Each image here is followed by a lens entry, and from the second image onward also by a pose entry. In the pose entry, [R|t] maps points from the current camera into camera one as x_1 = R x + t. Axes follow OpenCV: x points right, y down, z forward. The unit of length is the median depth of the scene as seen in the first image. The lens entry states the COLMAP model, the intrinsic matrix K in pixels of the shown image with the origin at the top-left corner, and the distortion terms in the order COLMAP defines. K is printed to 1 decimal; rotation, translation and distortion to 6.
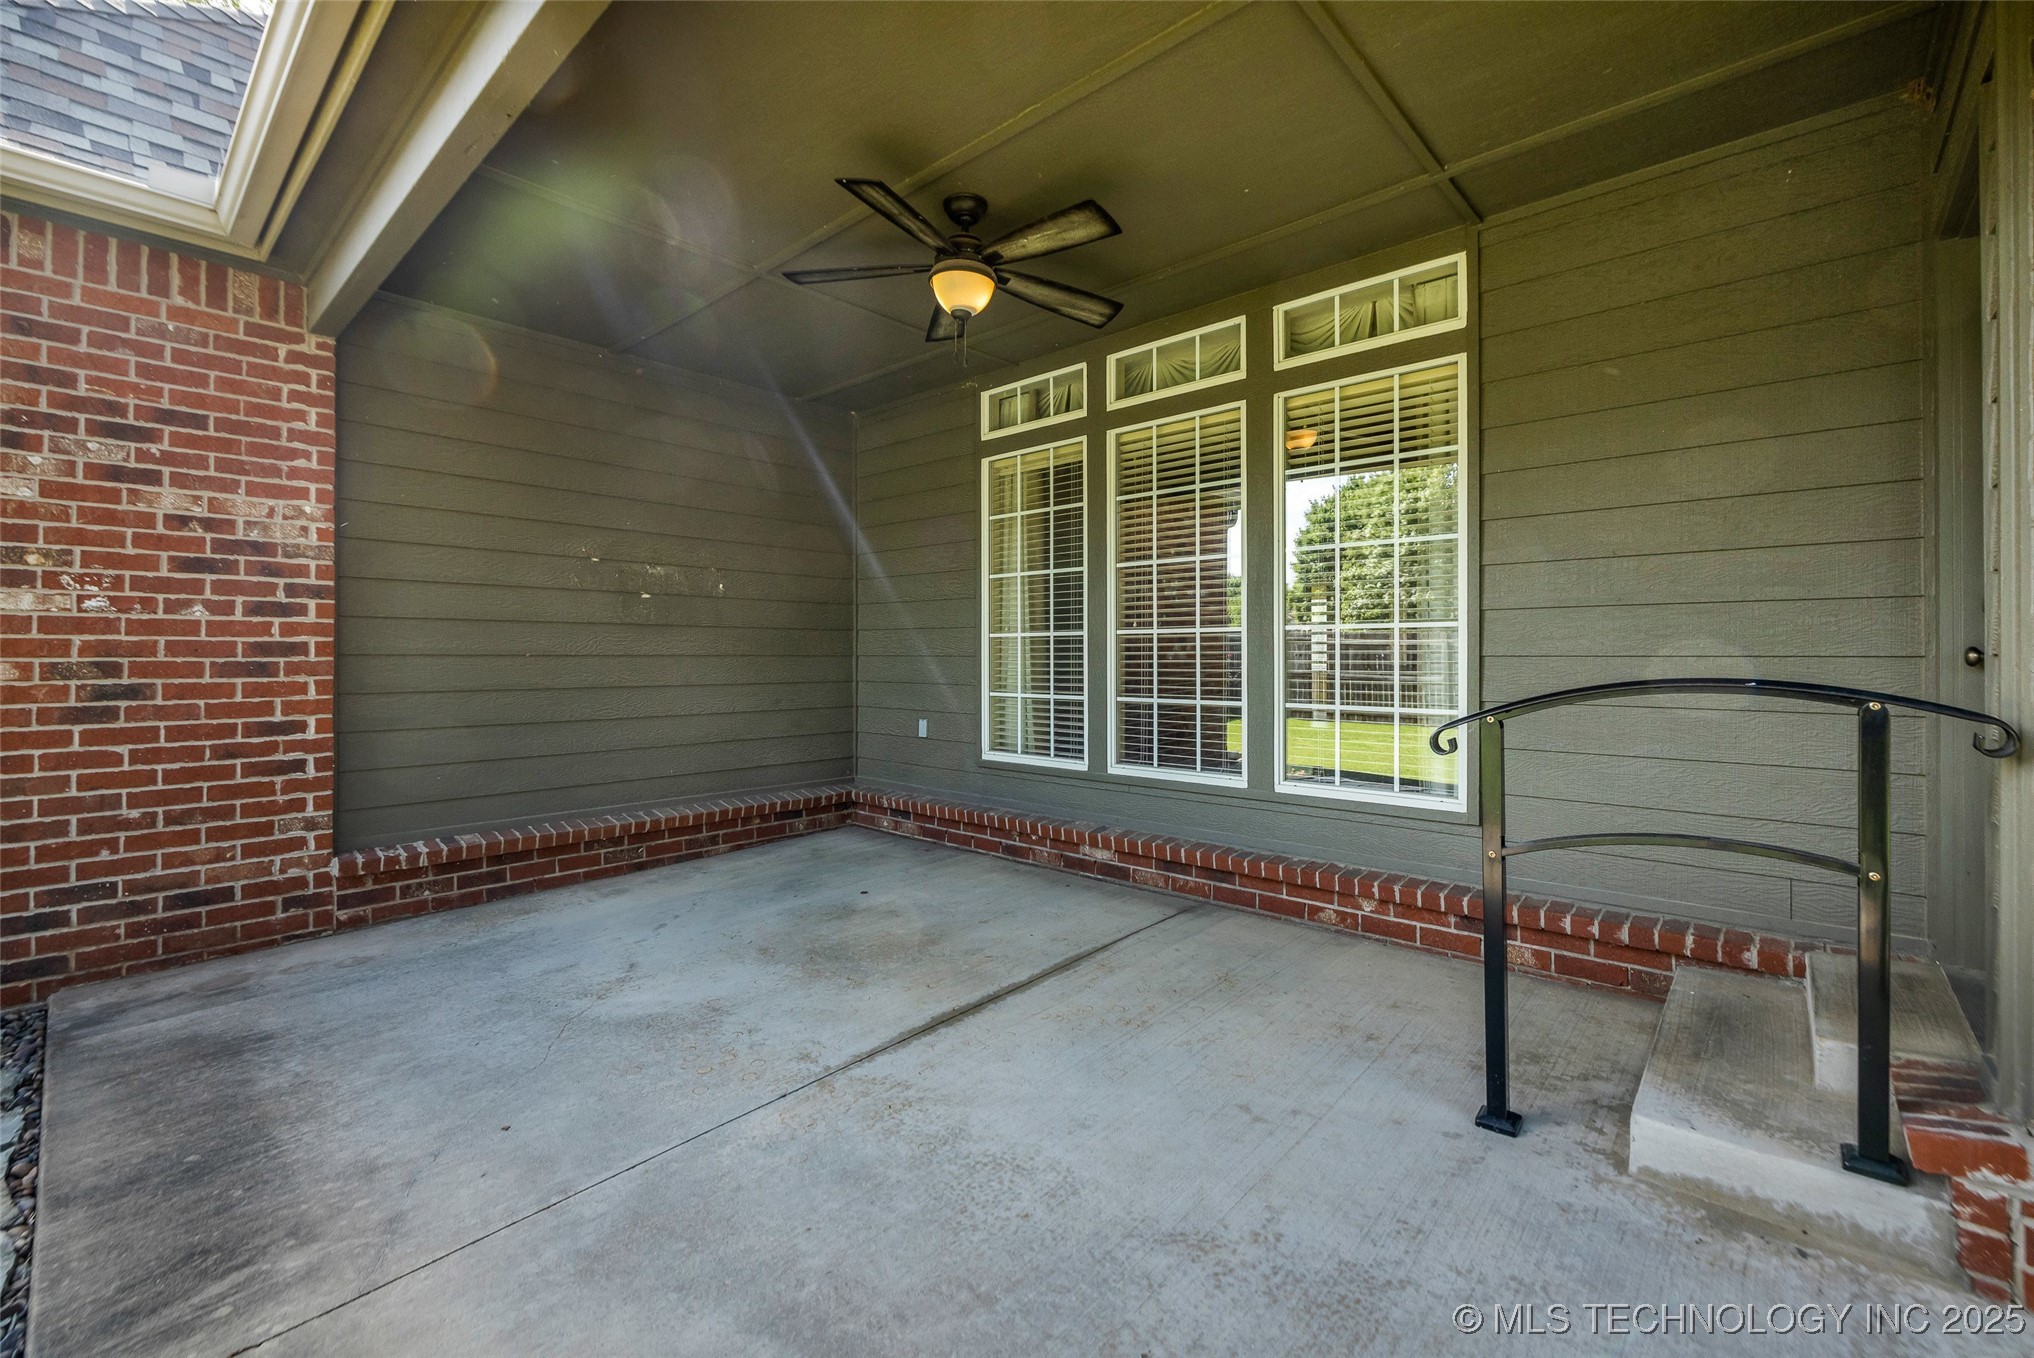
lens RADIAL K [[852.7, 0, 1020.6], [0, 852.7, 649.8], [0, 0, 1]] dist [-0.001549, 0.000006]
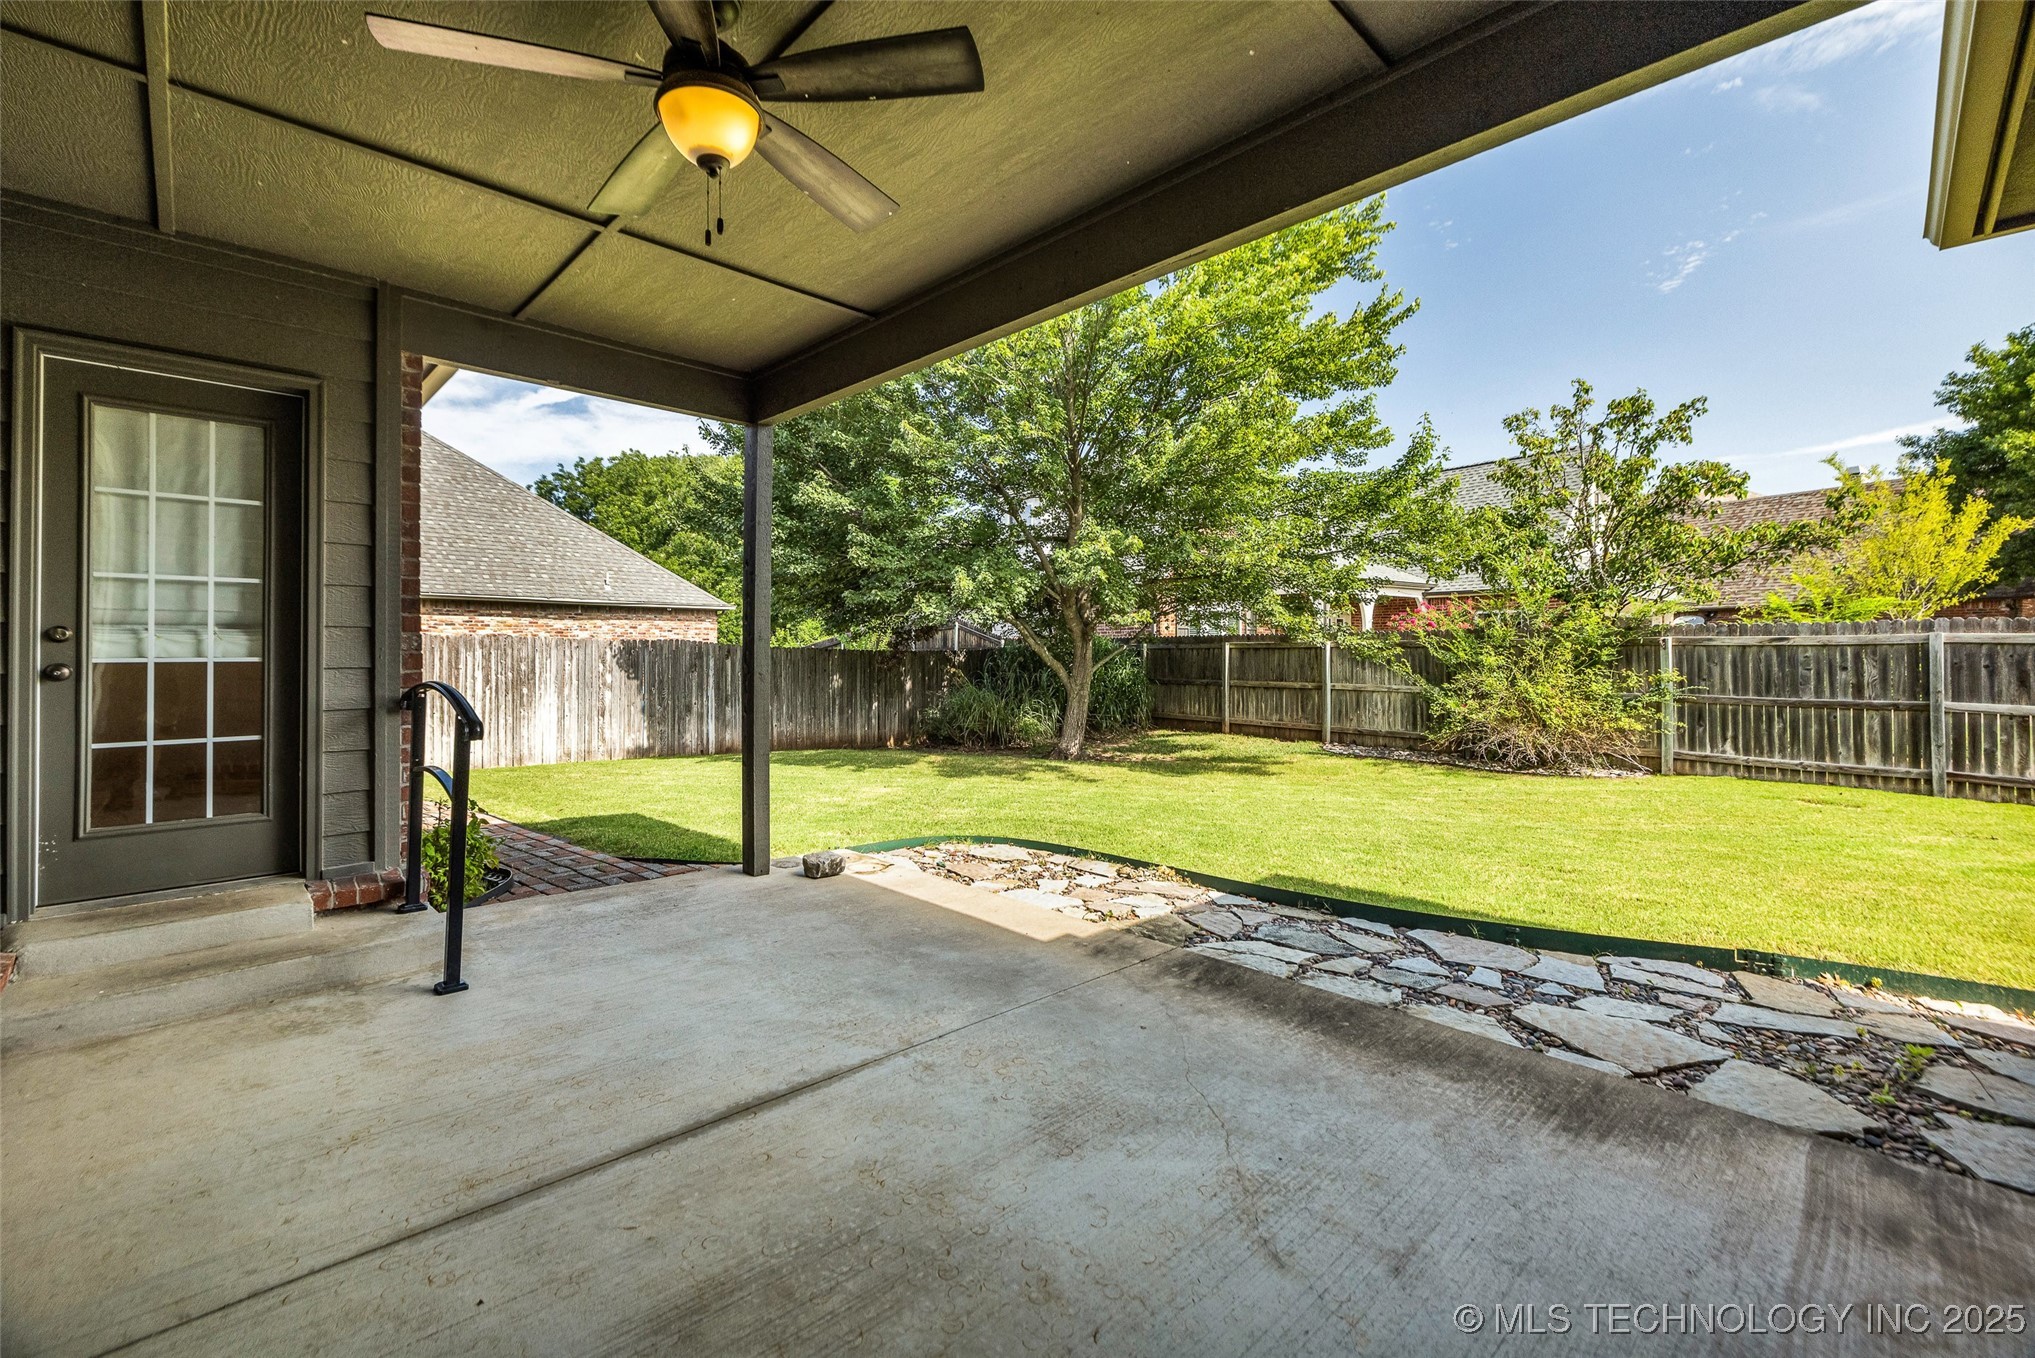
lens RADIAL K [[853.2, 0, 1021.1], [0, 853.2, 649.7], [0, 0, 1]] dist [-0.001549, 0.000006]
pose [[-0.998297, 0.002423, 0.058279, -0.317918], [0.001997, 0.999971, -0.007366, -0.011137], [-0.058295, -0.007237, -0.998273, 1.509186]]
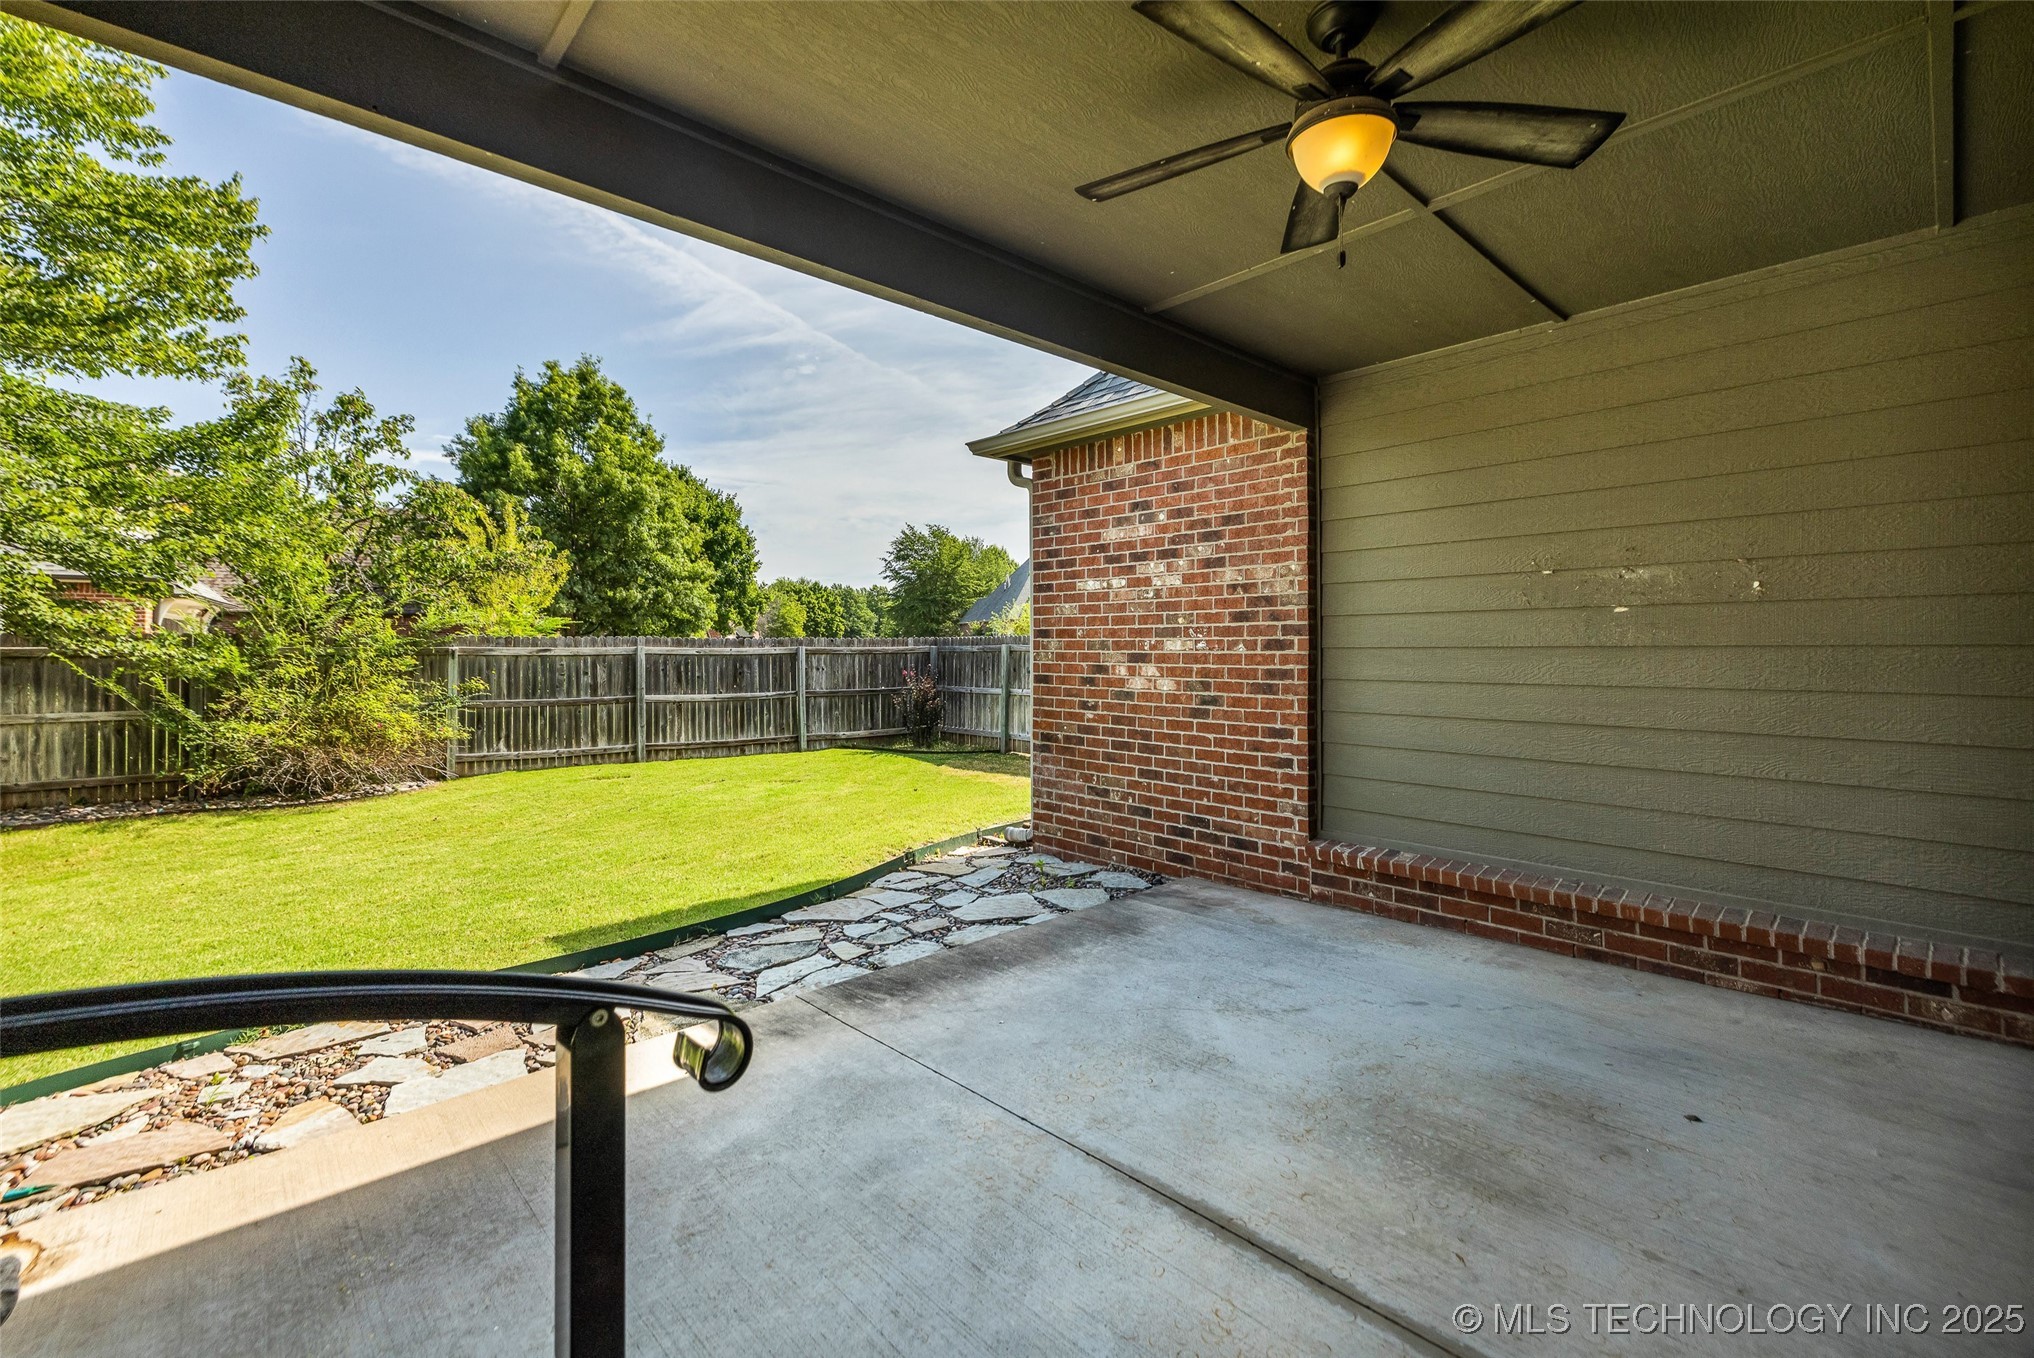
lens RADIAL K [[861.3, 0, 1013.7], [0, 861.3, 642.4], [0, 0, 1]] dist [0.000217, -0.000117]
pose [[-0.091032, -0.010944, -0.995788, 0.547890], [0.006773, 0.999910, -0.011608, -0.040267], [0.995825, -0.007801, -0.090949, 0.745493]]
